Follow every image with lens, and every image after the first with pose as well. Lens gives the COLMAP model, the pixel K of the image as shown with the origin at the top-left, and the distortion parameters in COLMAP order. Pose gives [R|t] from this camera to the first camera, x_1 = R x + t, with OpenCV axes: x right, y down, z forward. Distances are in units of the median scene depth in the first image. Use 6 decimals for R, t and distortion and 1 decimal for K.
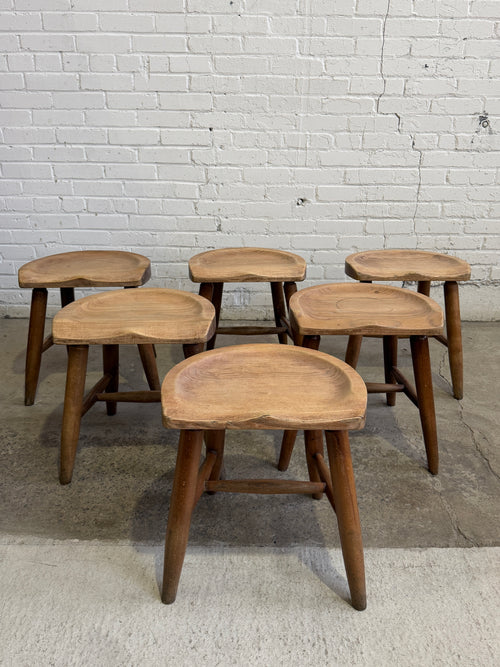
lens RADIAL K [[554.1, 0, 261.6], [0, 554.1, 344.5], [0, 0, 1]] dist [0.023937, -0.040559]
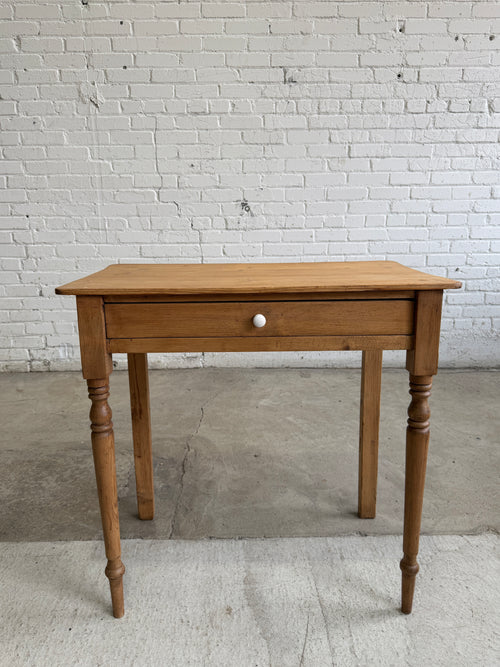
lens RADIAL K [[493.6, 0, 247.2], [0, 493.6, 333.2], [0, 0, 1]] dist [0.009509, -0.019858]
pose [[0.999765, -0.021635, 0.001235, 0.412446], [0.021532, 0.985353, -0.169165, 0.073730], [0.002443, 0.169152, 0.985587, -0.052846]]
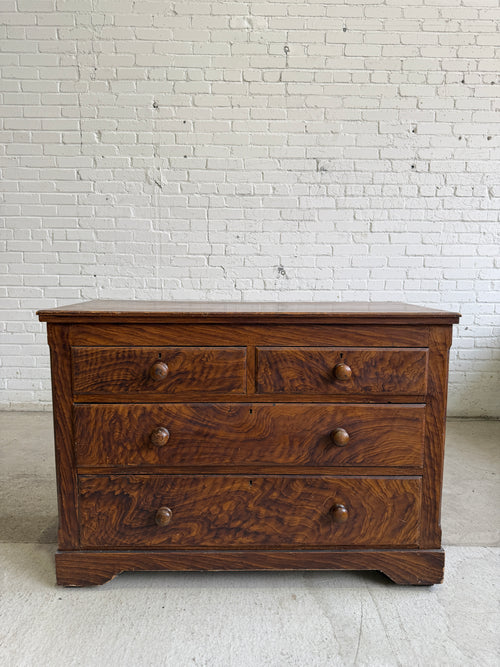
lens RADIAL K [[480.9, 0, 250.9], [0, 480.9, 333.9], [0, 0, 1]] dist [0.017687, -0.027940]
pose [[0.999990, -0.002034, -0.003902, 0.336052], [0.000794, 0.955568, -0.294769, 0.136214], [0.004329, 0.294763, 0.955560, -0.166261]]
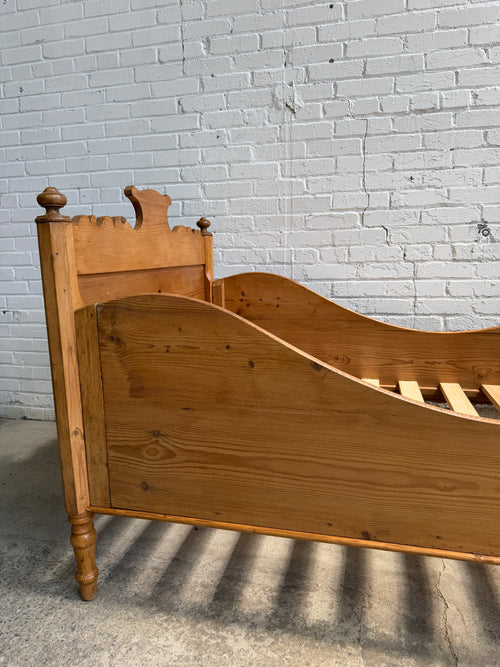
lens RADIAL K [[480.9, 0, 245.2], [0, 480.9, 333.9], [0, 0, 1]] dist [0.017687, -0.027940]
pose [[0.969148, 0.011480, -0.246211, 0.225157], [-0.074132, 0.966240, -0.246748, -0.009587], [0.235067, 0.257388, 0.937281, 0.212760]]
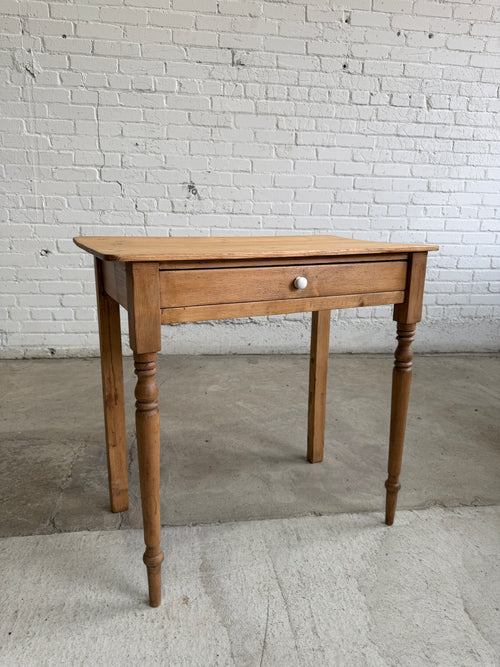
lens RADIAL K [[480.9, 0, 251.2], [0, 480.9, 332.7], [0, 0, 1]] dist [0.017687, -0.027940]
pose [[0.990640, -0.022425, 0.134645, 0.393474], [0.043088, 0.987352, -0.152575, 0.085142], [-0.129521, 0.156948, 0.979077, -0.014334]]
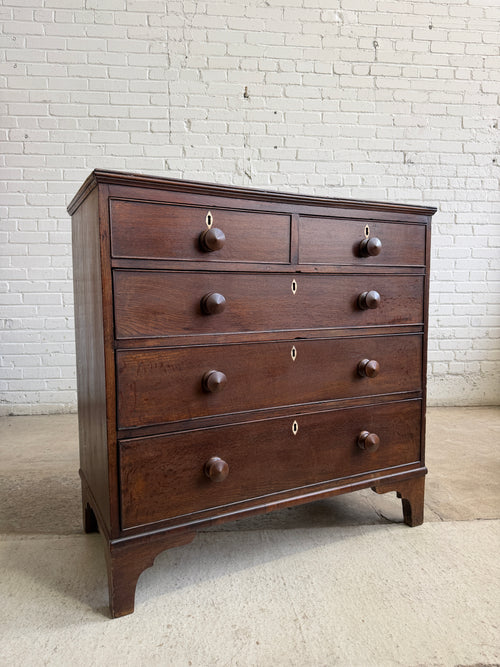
lens RADIAL K [[480.9, 0, 248.9], [0, 480.9, 335.2], [0, 0, 1]] dist [0.017687, -0.027940]
pose [[0.996697, -0.019604, 0.078804, -0.020232], [0.044421, 0.943981, -0.326995, 0.186043], [-0.067979, 0.329416, 0.941735, -0.108494]]
